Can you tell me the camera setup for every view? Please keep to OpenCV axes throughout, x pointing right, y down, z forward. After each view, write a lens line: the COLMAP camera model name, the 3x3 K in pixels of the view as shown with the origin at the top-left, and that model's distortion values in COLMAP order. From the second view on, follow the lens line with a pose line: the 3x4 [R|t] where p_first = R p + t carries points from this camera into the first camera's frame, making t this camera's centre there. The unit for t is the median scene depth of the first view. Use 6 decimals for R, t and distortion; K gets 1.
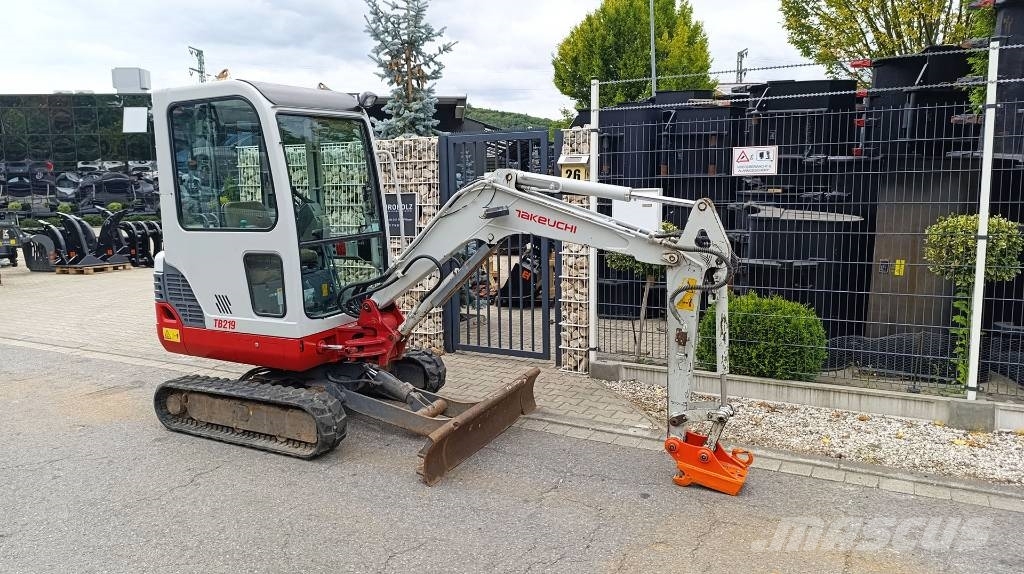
lens RADIAL K [[698.6, 0, 507.2], [0, 698.6, 275.6], [0, 0, 1]] dist [0.048114, -0.065947]
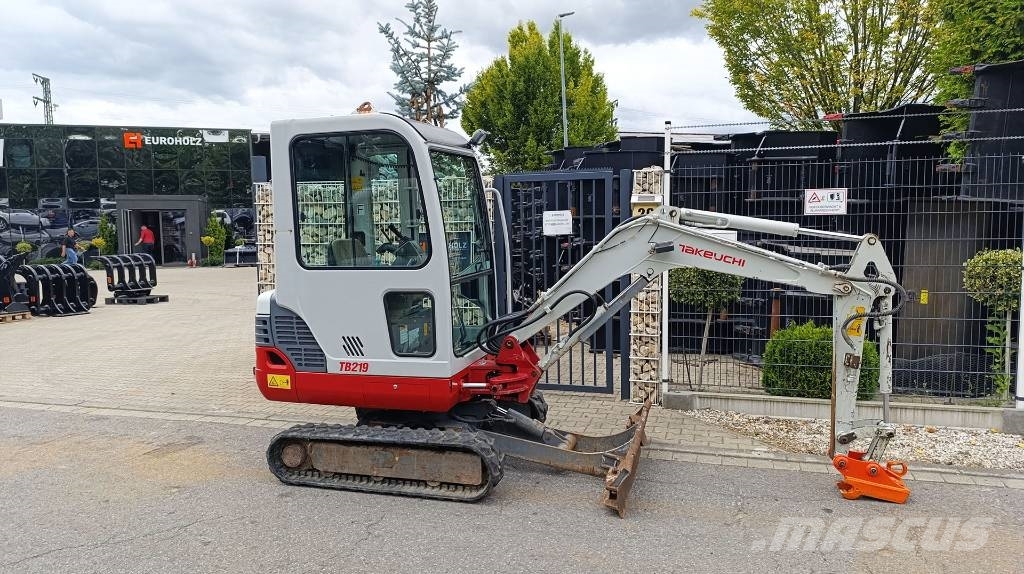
lens RADIAL K [[698.6, 0, 516.1], [0, 698.6, 289.5], [0, 0, 1]] dist [0.048114, -0.065947]
pose [[0.979850, -0.015196, 0.199154, -0.350909], [0.023050, 0.999043, -0.037176, 0.004104], [-0.198399, 0.041018, 0.979263, 0.021614]]
